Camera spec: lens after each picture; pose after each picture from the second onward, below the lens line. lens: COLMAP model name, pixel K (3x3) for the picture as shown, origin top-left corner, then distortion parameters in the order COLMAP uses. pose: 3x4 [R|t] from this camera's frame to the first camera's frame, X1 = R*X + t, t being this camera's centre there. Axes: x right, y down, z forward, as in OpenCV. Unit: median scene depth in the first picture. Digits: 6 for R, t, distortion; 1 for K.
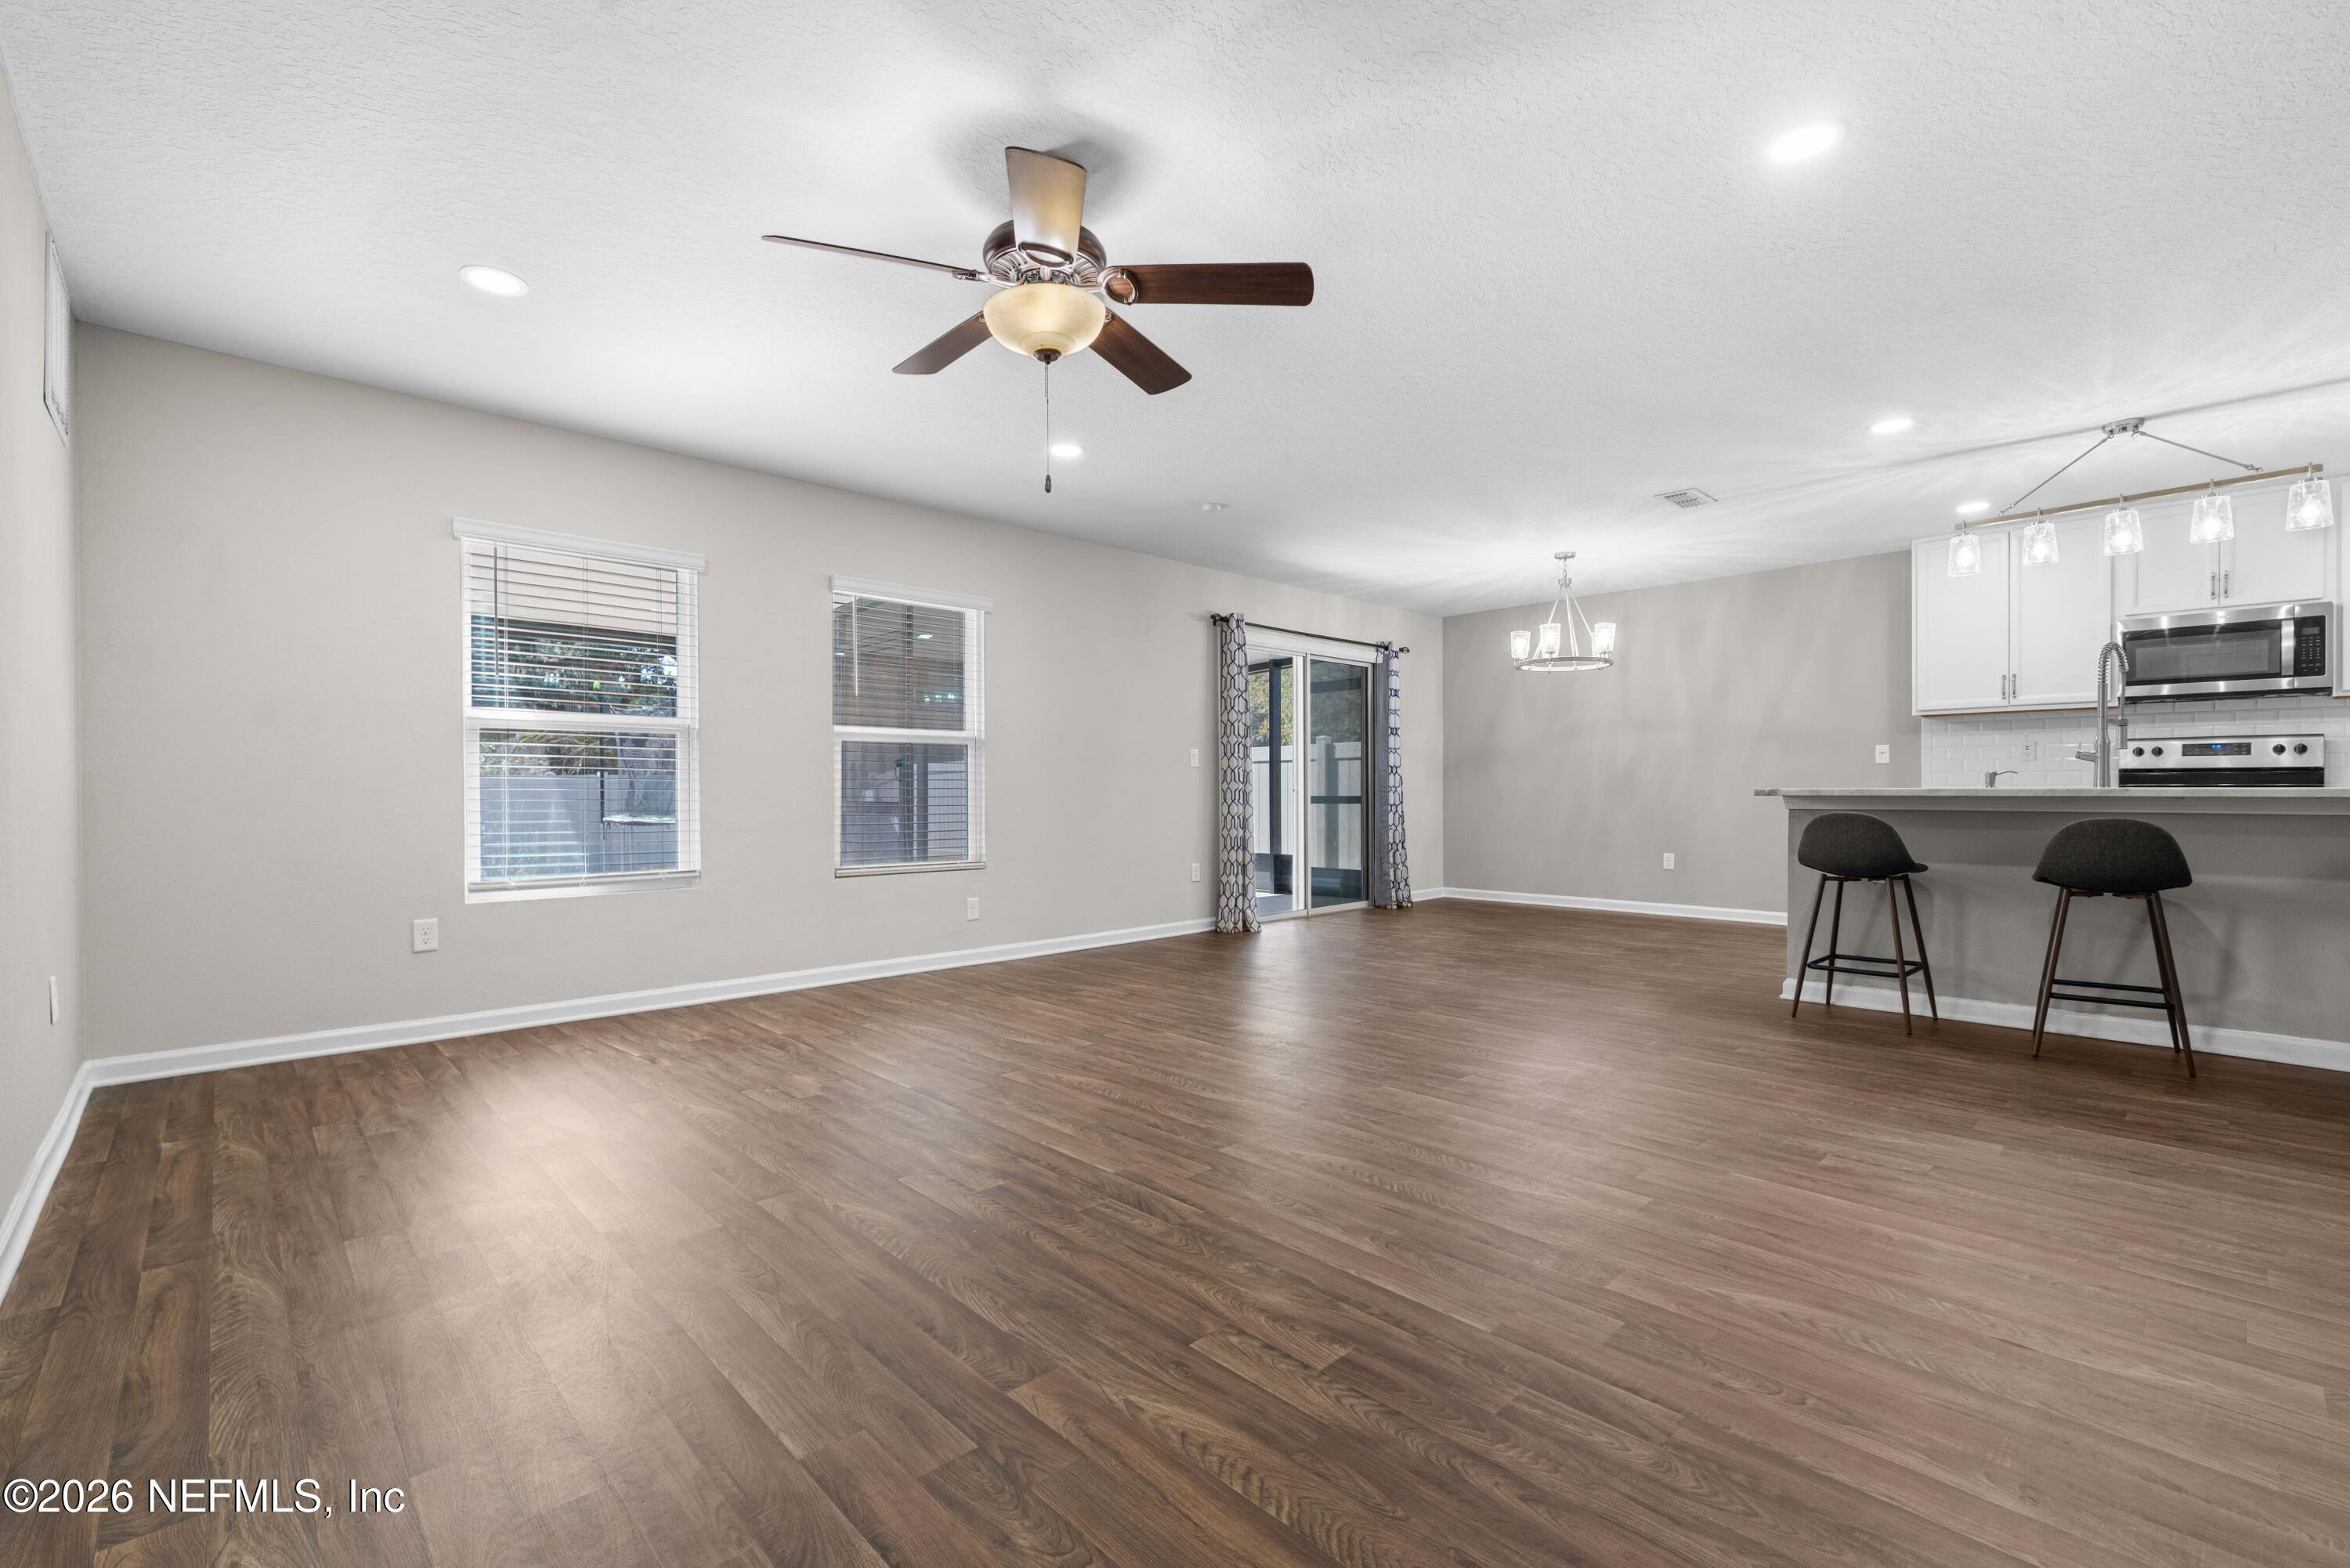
lens RADIAL K [[1006.4, 0, 1161.2], [0, 1006.4, 789.5], [0, 0, 1]] dist [0.008164, -0.002766]
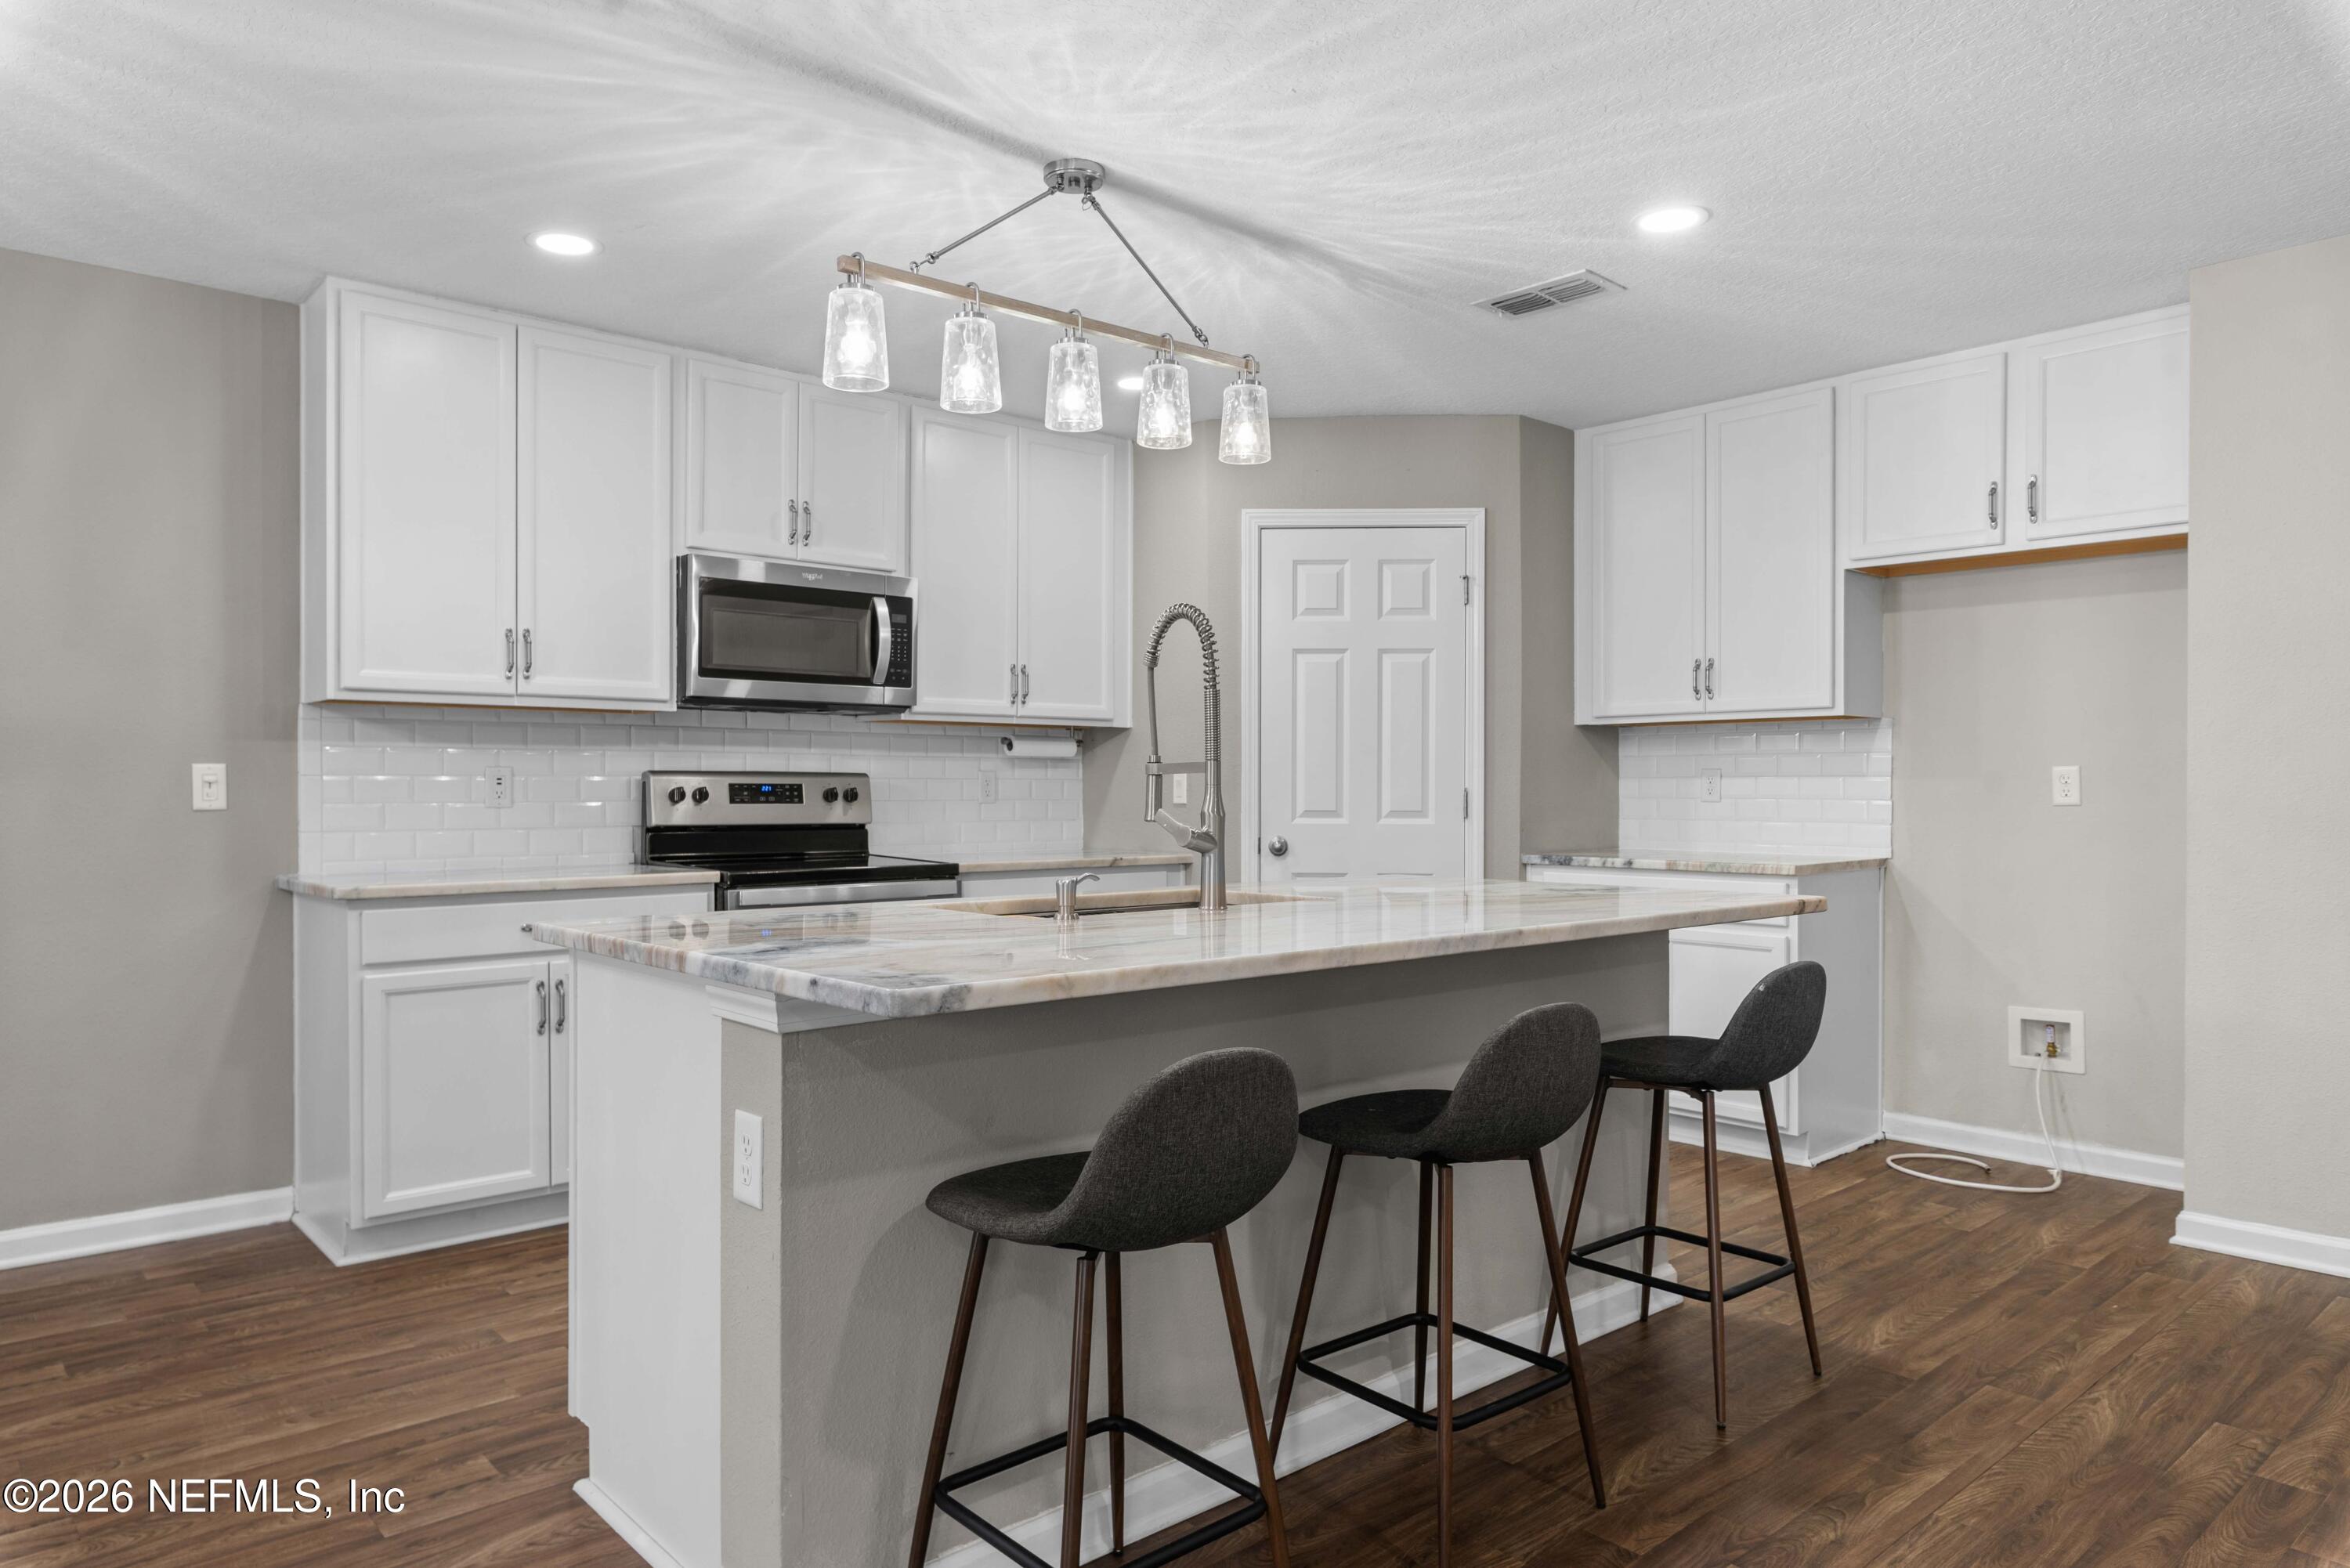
lens RADIAL K [[1464.7, 0, 1173.7], [0, 1464.7, 785.7], [0, 0, 1]] dist [-0.001003, -0.002461]
pose [[0.027831, 0.004679, 0.999602, 0.166038], [-0.002583, 0.999986, -0.004609, -0.038616], [-0.999609, -0.002454, 0.027843, 0.693127]]
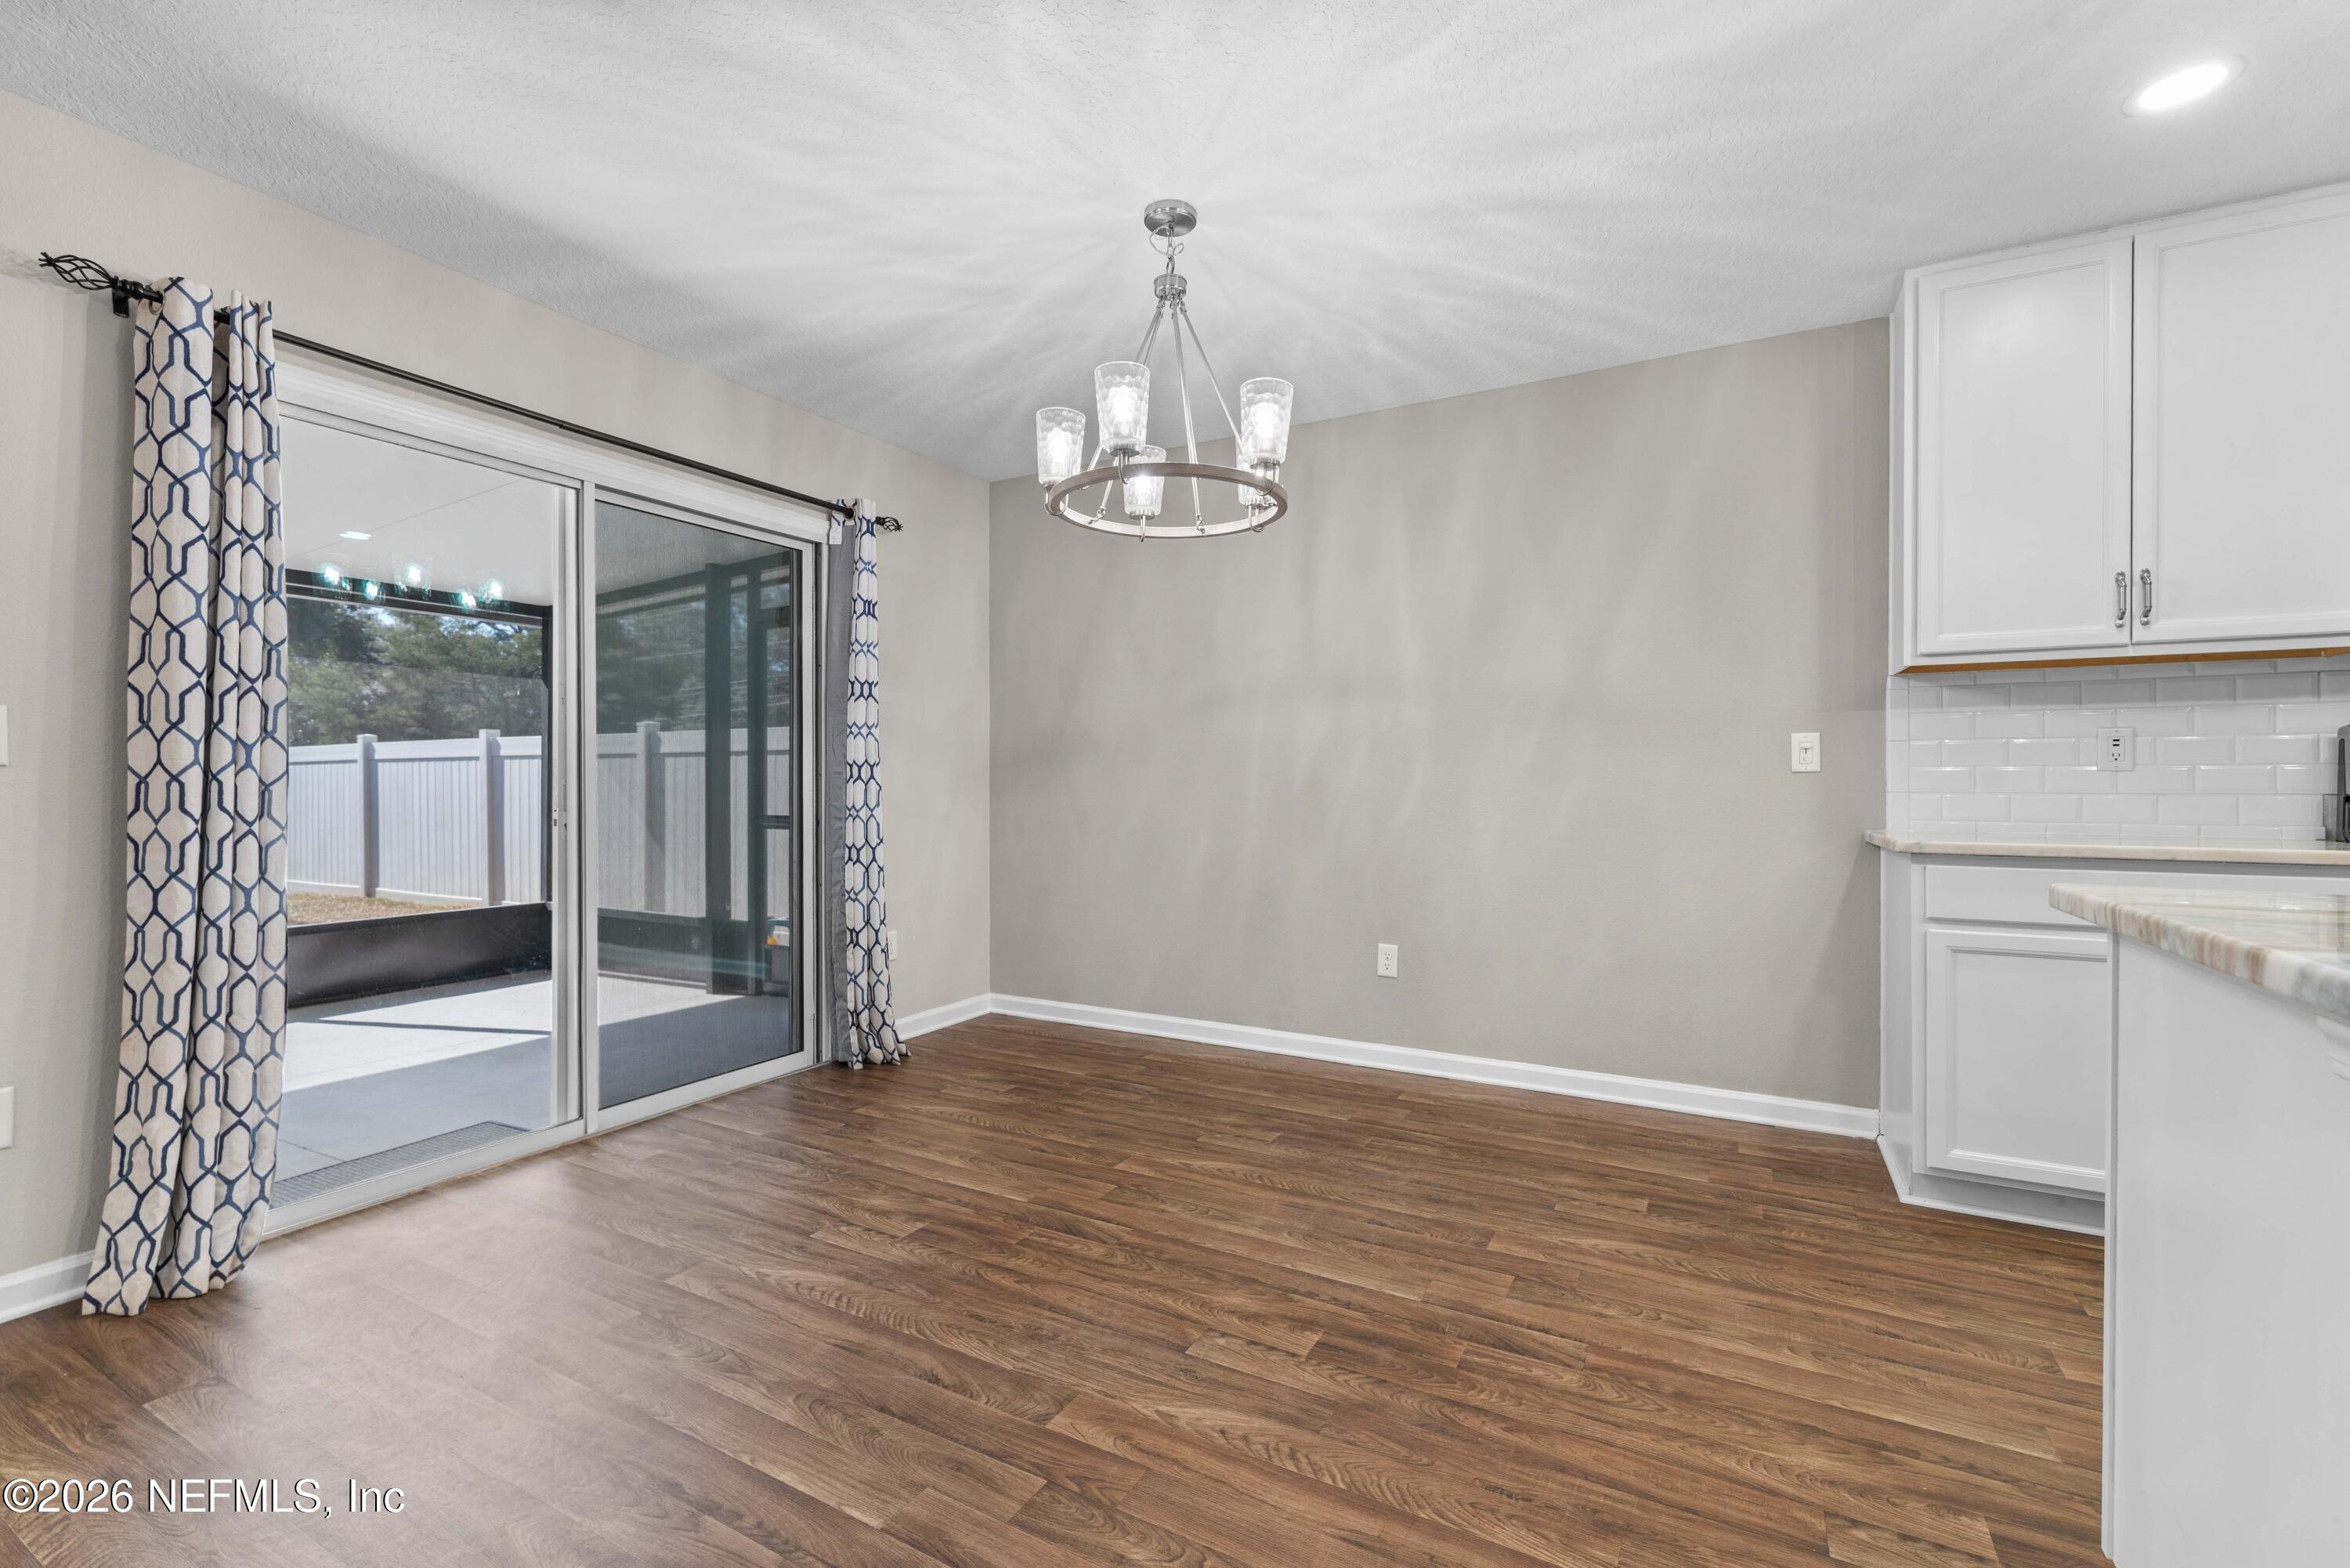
lens RADIAL K [[1006.4, 0, 1172.0], [0, 1006.4, 784.6], [0, 0, 1]] dist [0.008164, -0.002766]
pose [[0.954494, 0.004221, 0.298201, 0.331303], [-0.005208, 0.999983, 0.002514, -0.022184], [-0.298185, -0.003953, 0.954500, 0.732231]]
